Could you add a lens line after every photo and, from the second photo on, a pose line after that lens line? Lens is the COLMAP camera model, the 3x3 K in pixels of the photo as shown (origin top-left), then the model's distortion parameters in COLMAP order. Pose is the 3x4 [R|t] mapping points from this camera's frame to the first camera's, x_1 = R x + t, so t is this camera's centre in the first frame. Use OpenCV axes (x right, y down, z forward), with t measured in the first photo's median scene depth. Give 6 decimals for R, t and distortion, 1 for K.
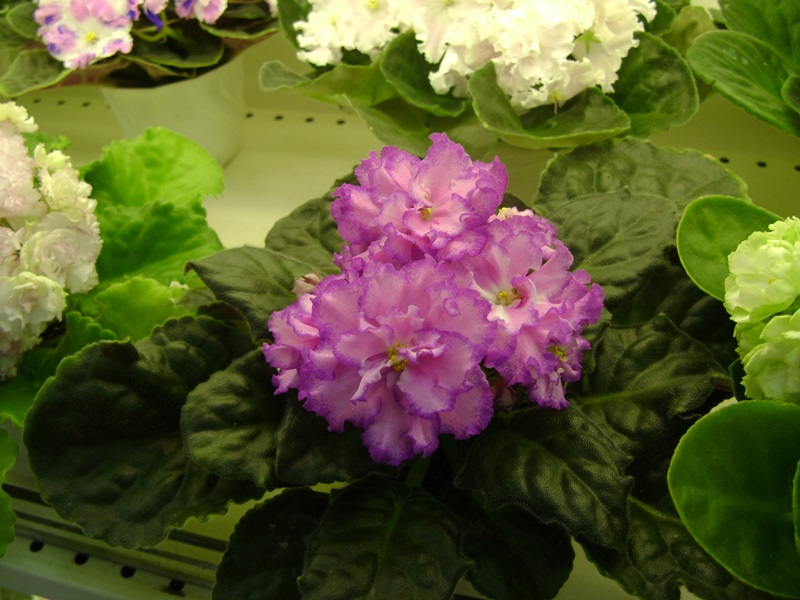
lens RADIAL K [[901.3, 0, 400.0], [0, 901.3, 300.0], [0, 0, 1]] dist [-0.229670, 0.192994]
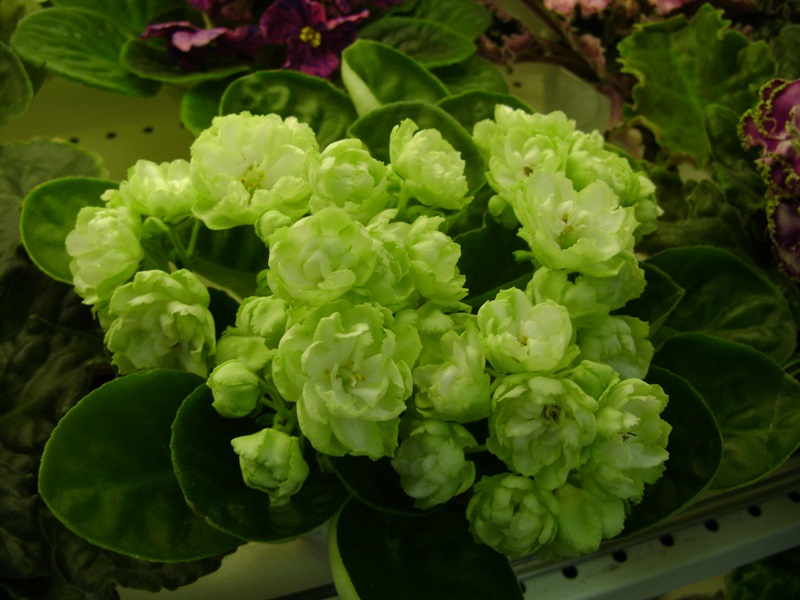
lens RADIAL K [[901.3, 0, 400.0], [0, 901.3, 300.0], [0, 0, 1]] dist [-0.229670, 0.192994]
pose [[0.799445, -0.301439, 0.519637, 0.108419], [0.289978, 0.951183, 0.105655, 0.012387], [-0.526119, 0.066218, 0.847829, 0.000608]]
